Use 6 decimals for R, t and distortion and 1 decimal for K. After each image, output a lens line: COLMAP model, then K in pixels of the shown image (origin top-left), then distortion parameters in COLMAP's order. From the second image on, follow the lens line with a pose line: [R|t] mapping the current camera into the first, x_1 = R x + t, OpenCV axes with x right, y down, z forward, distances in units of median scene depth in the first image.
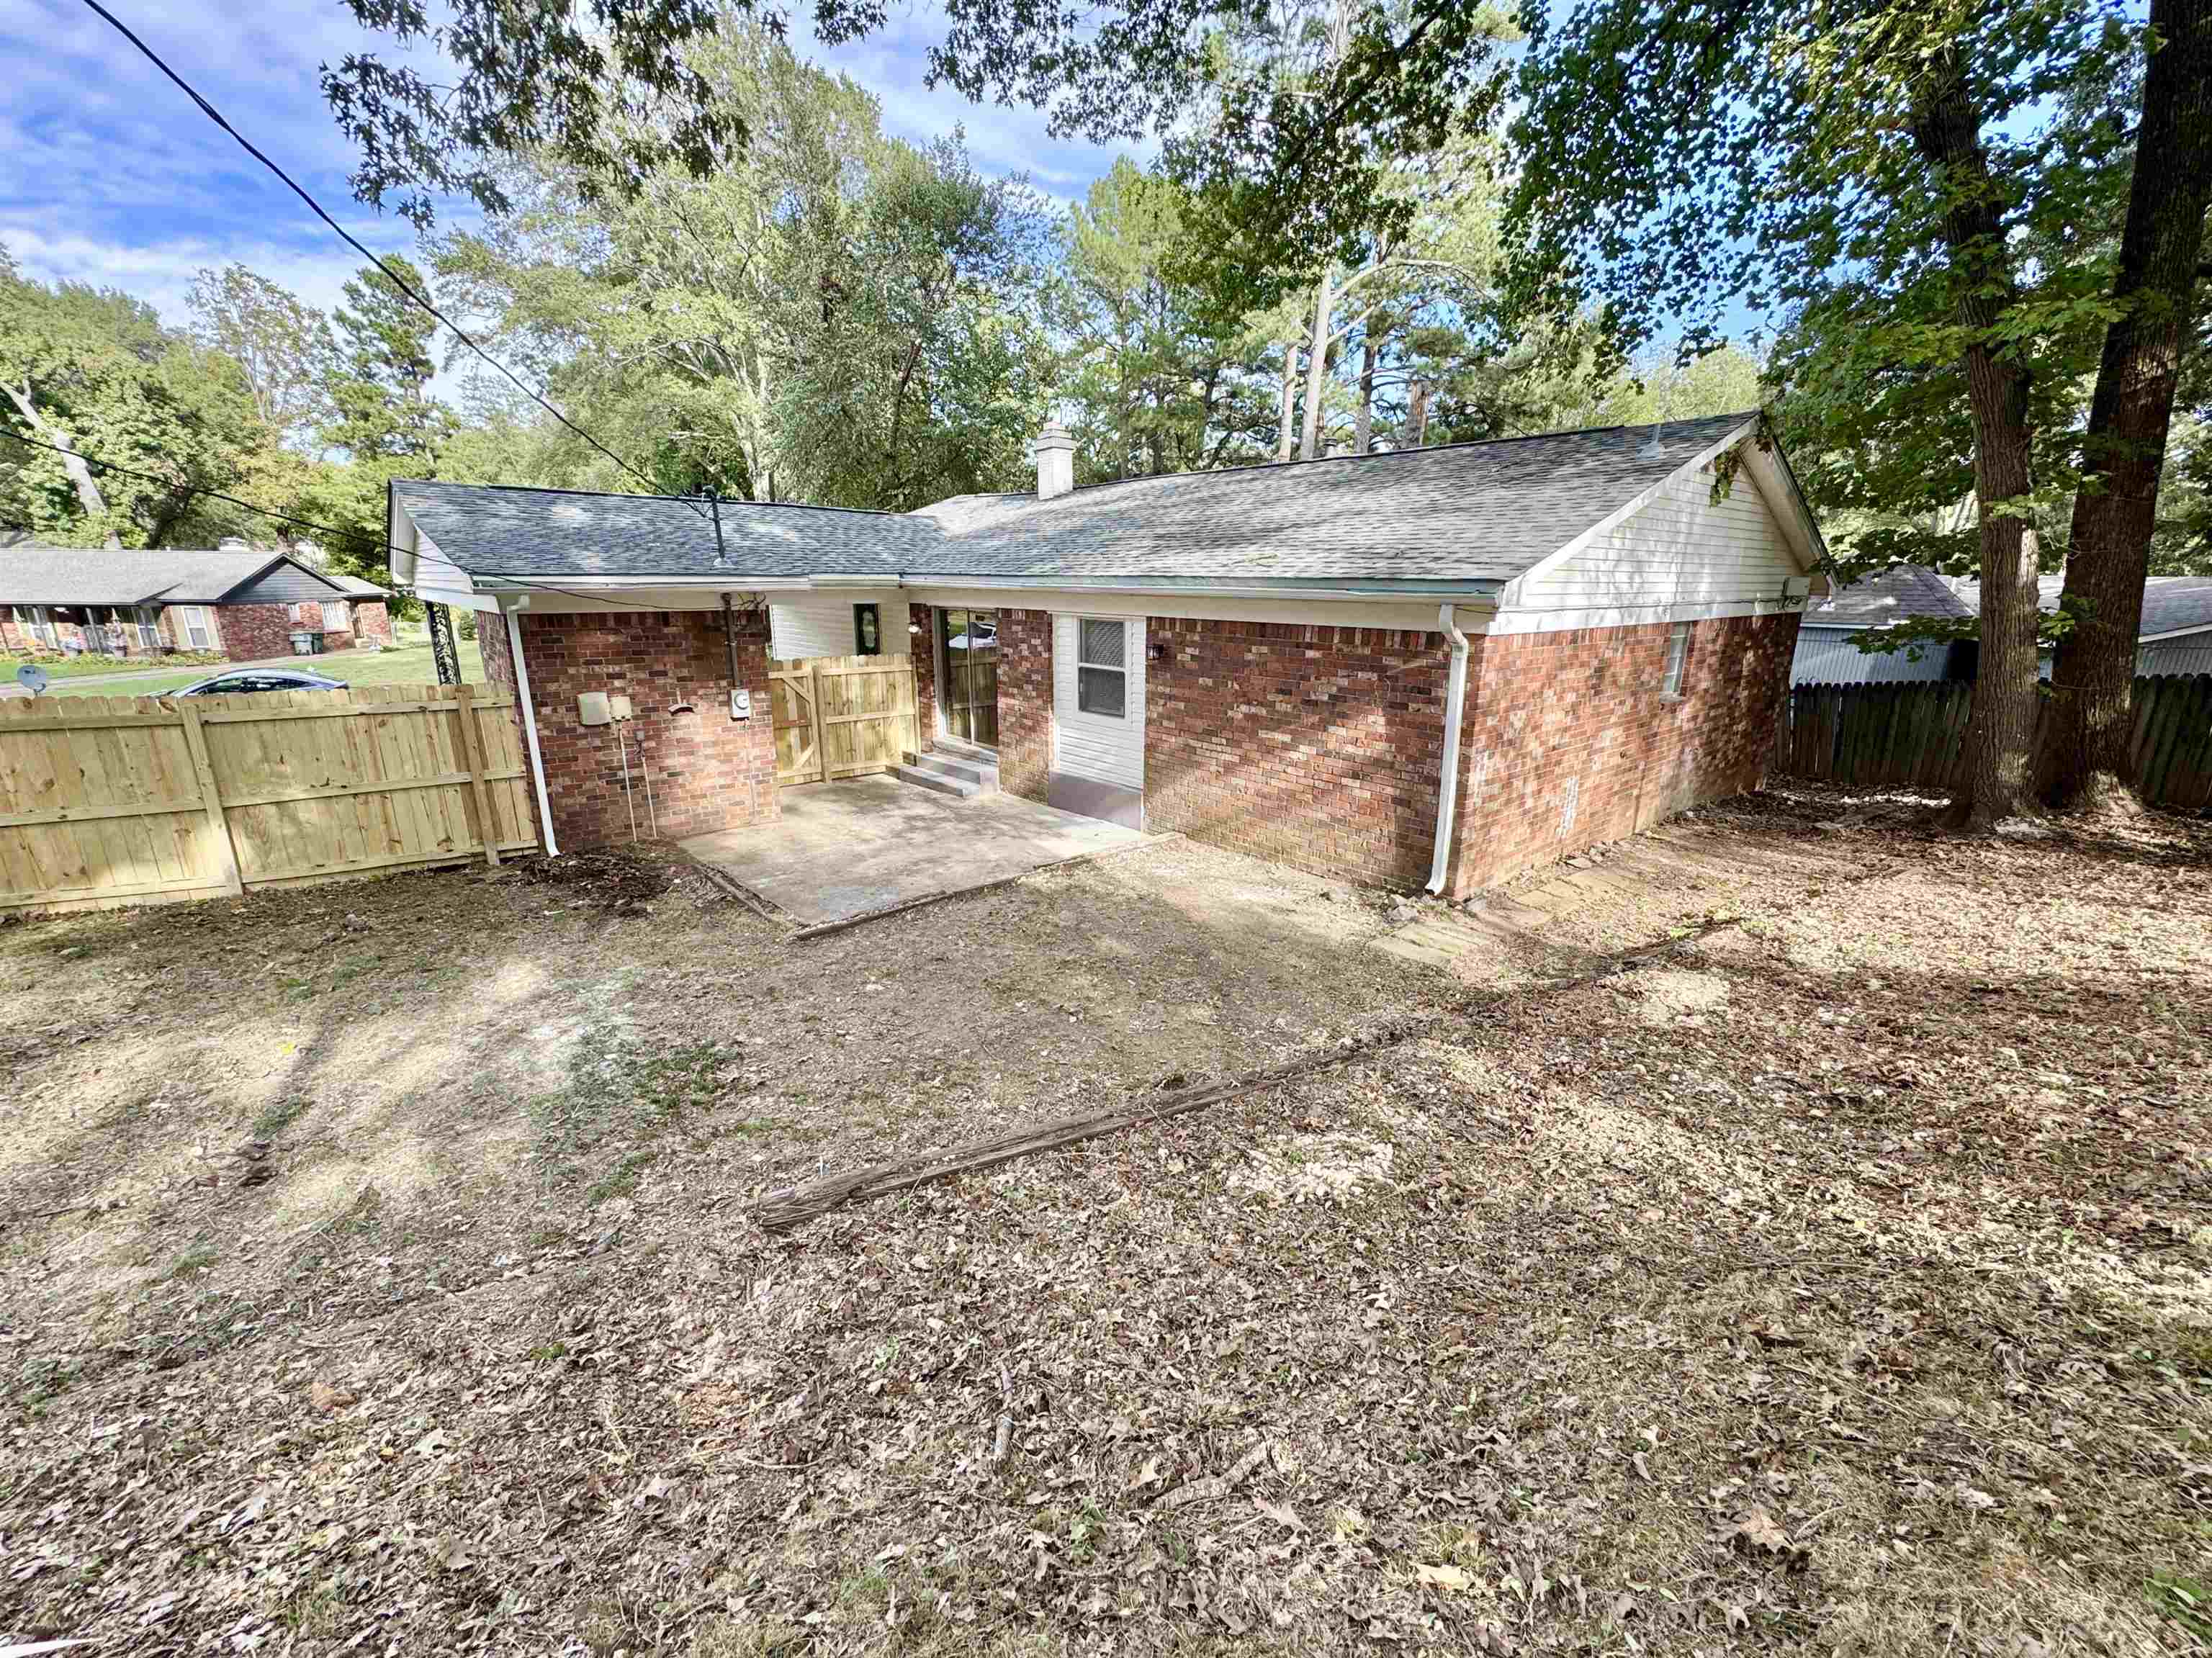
lens RADIAL K [[890.4, 0, 1119.7], [0, 890.4, 828.8], [0, 0, 1]] dist [-0.002854, 0.000242]
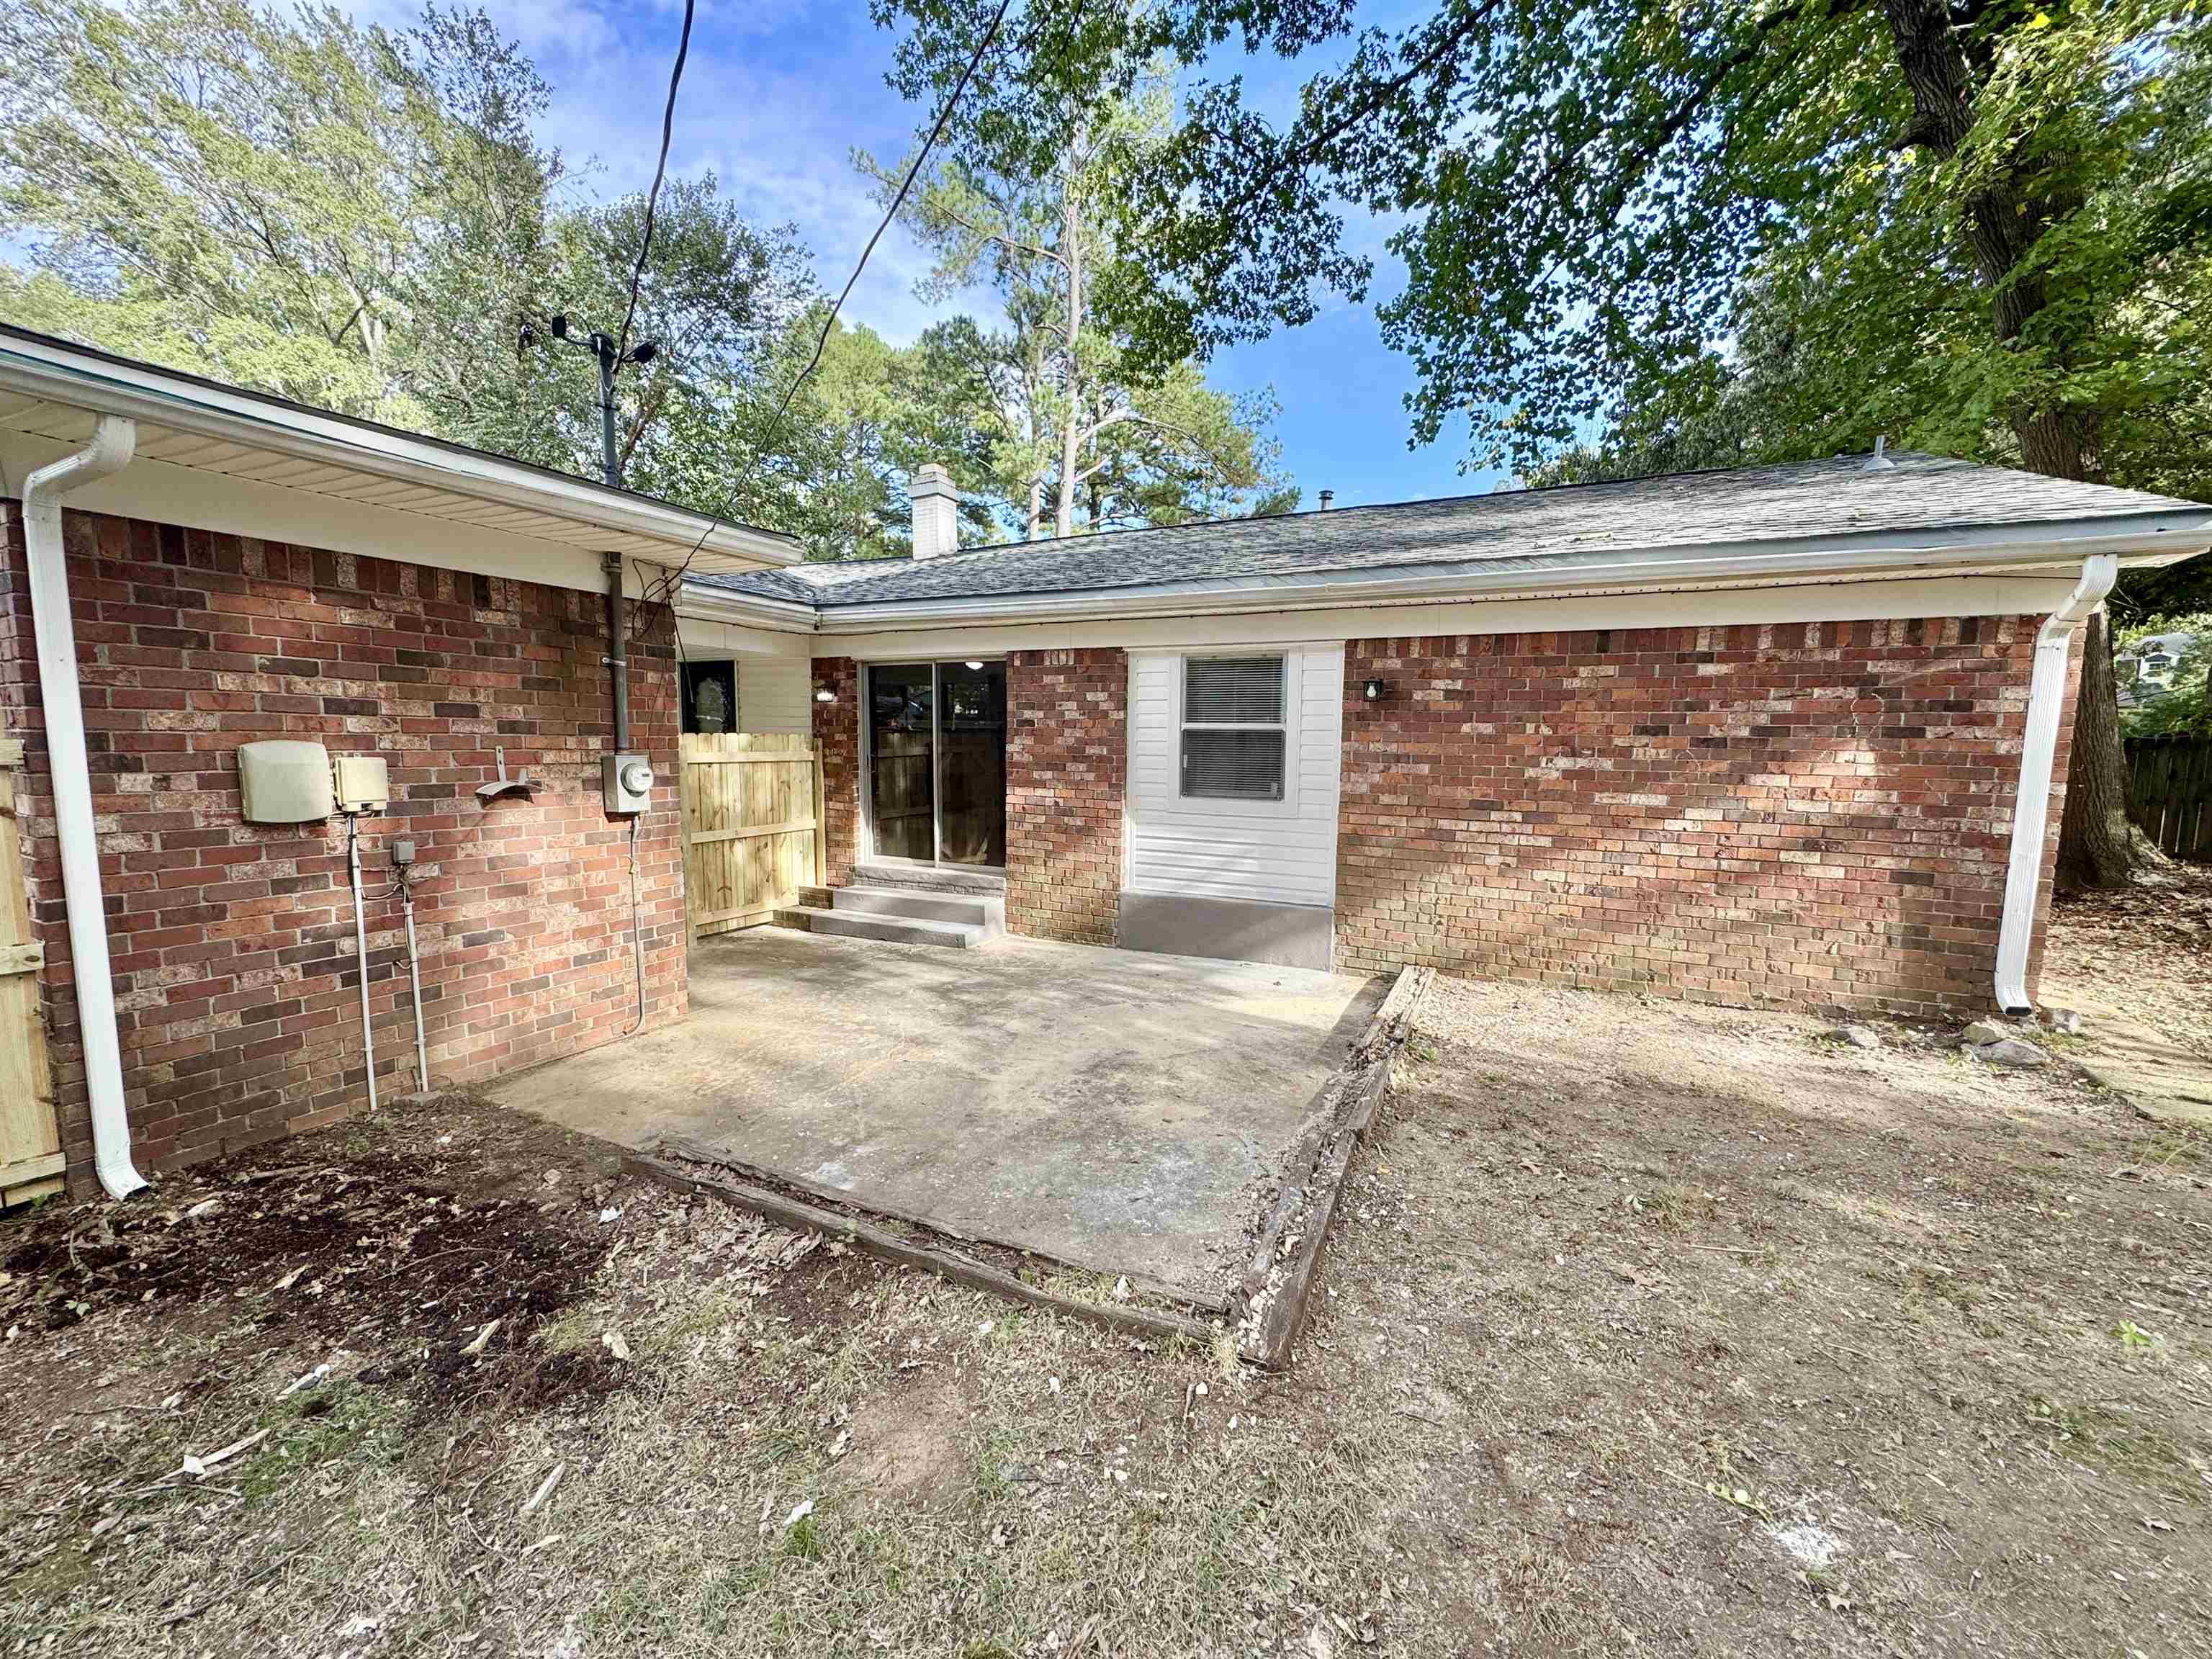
lens RADIAL K [[871.8, 0, 1106.0], [0, 871.8, 829.5], [0, 0, 1]] dist [-0.003449, -0.000394]
pose [[0.929395, -0.034755, 0.367447, -0.382659], [0.095341, 0.984375, -0.148040, -0.022437], [-0.356560, 0.172621, 0.918187, 0.504386]]
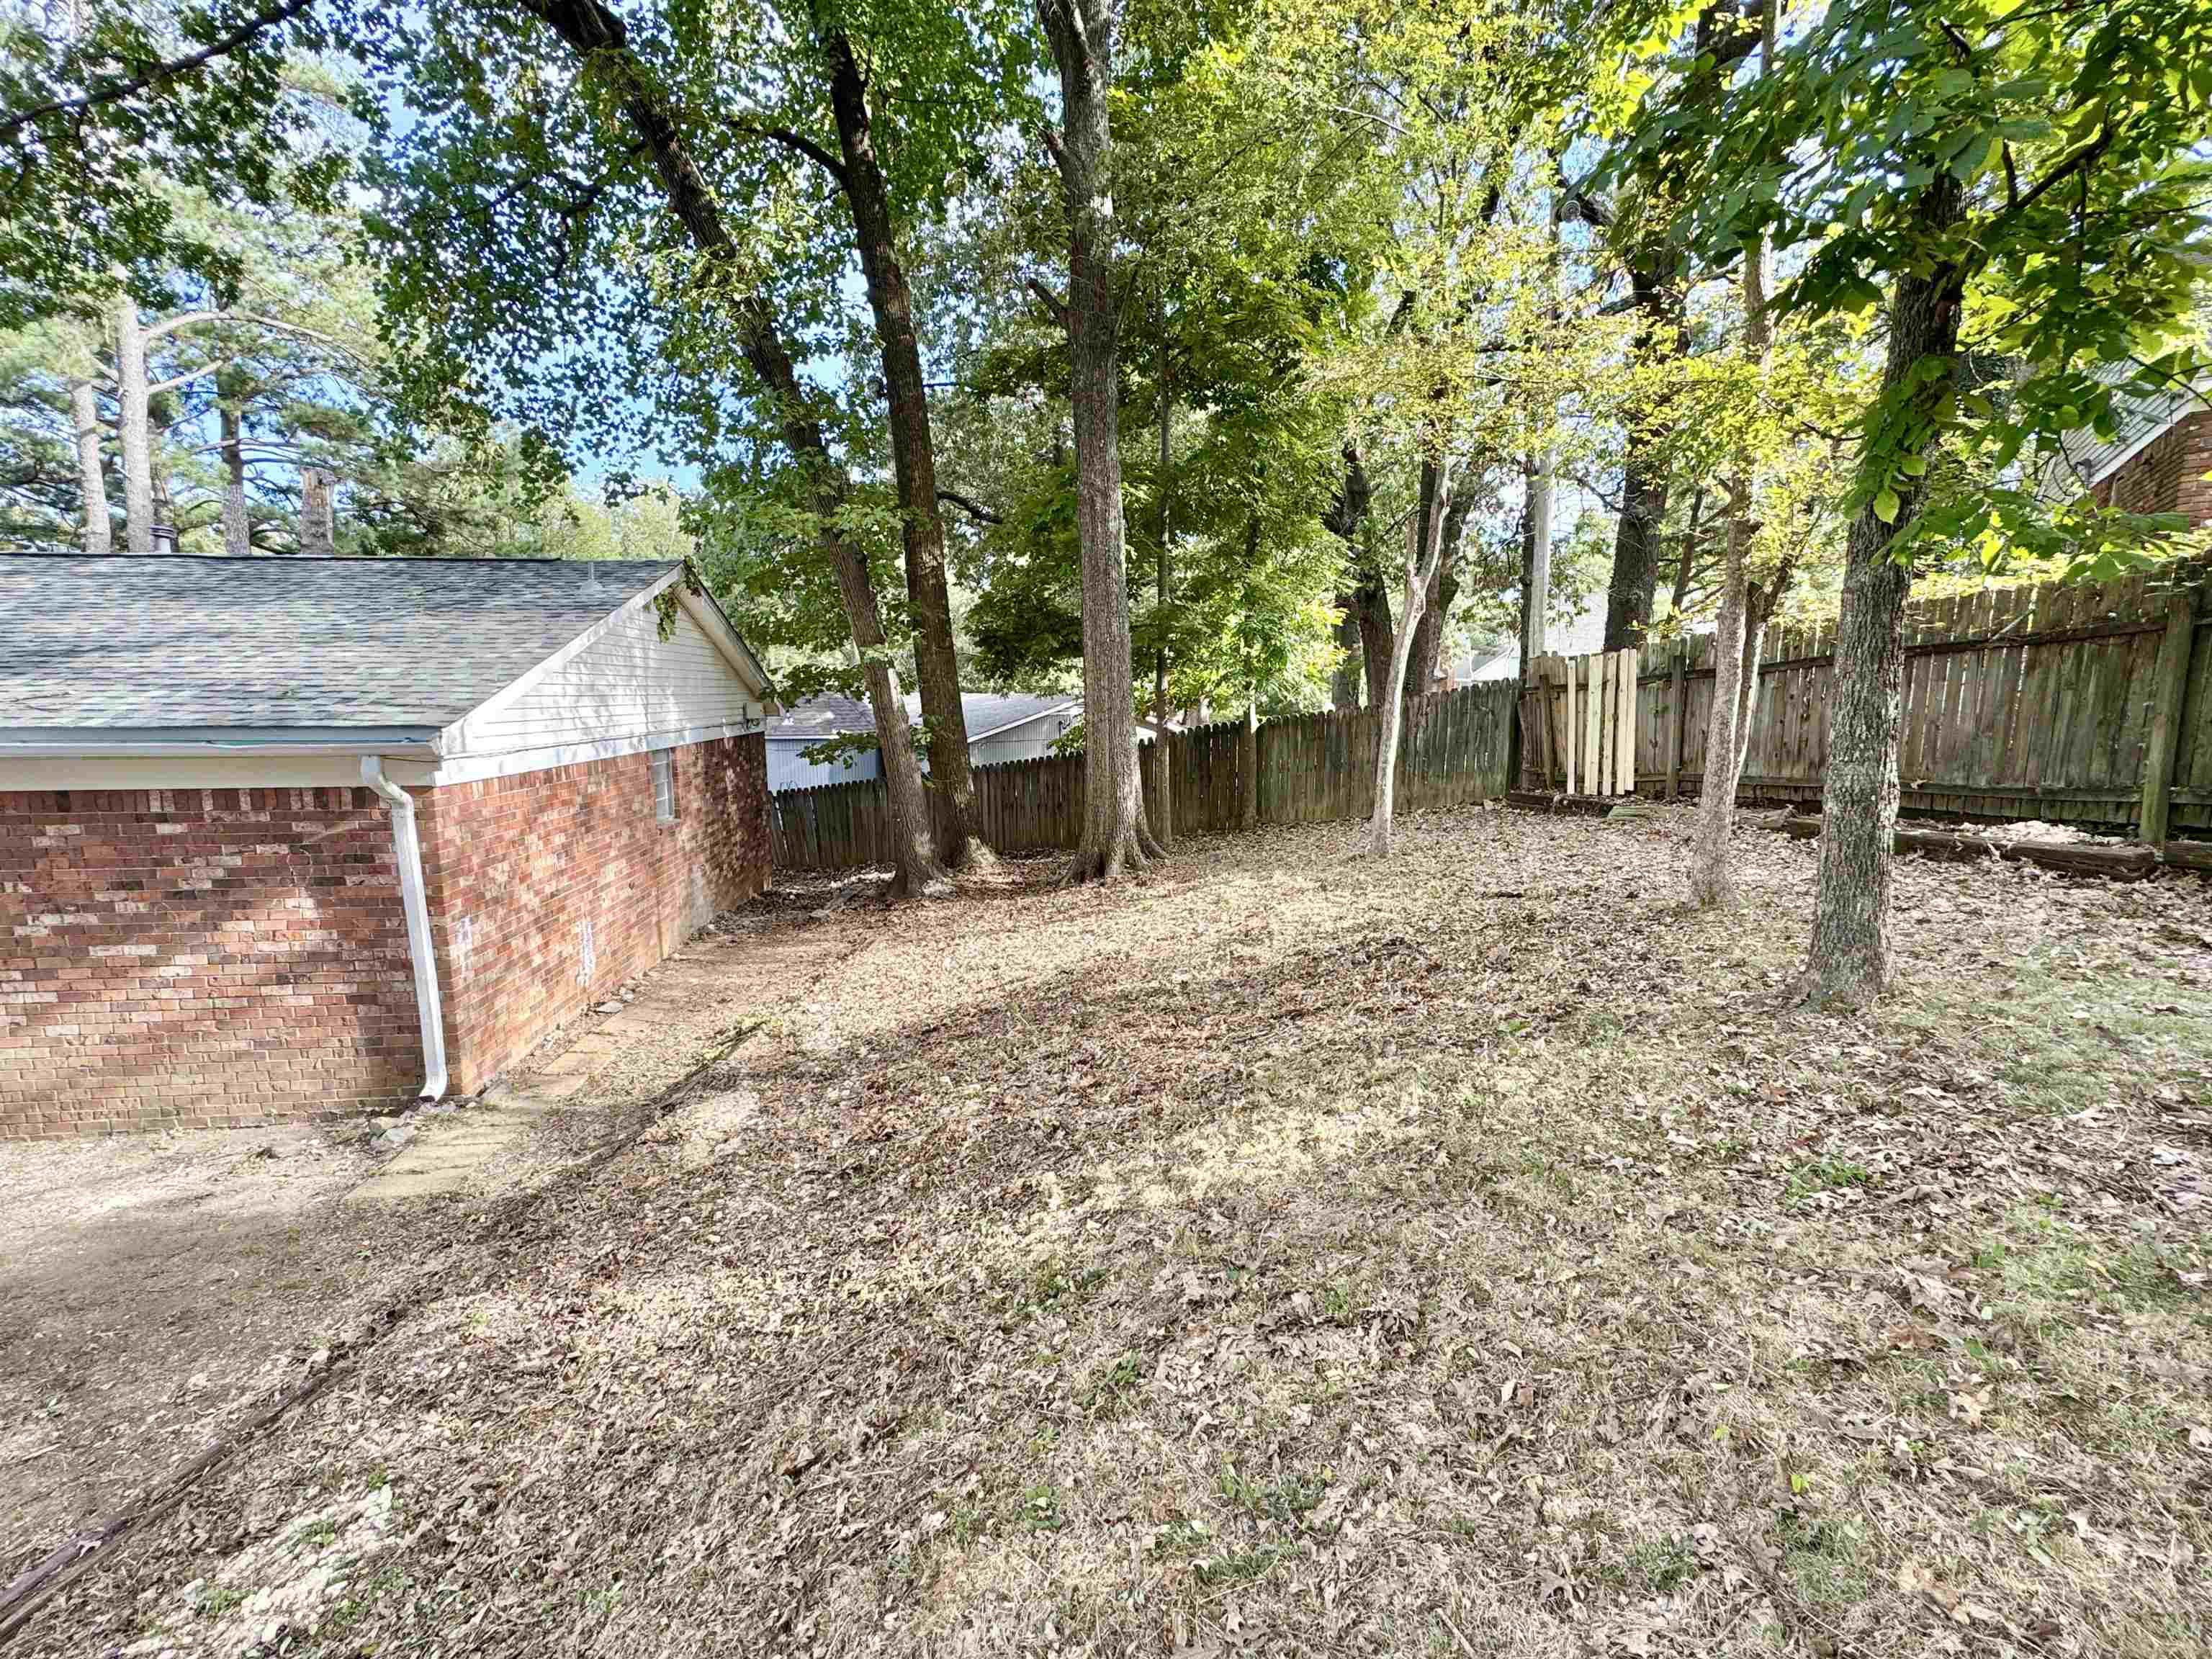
lens RADIAL K [[936.1, 0, 1092.0], [0, 936.1, 828.9], [0, 0, 1]] dist [-0.000338, -0.000078]
pose [[0.577542, -0.126105, 0.806562, 0.033660], [0.226223, 0.974027, -0.009699, -0.018780], [-0.784391, 0.188064, 0.591069, -0.017870]]
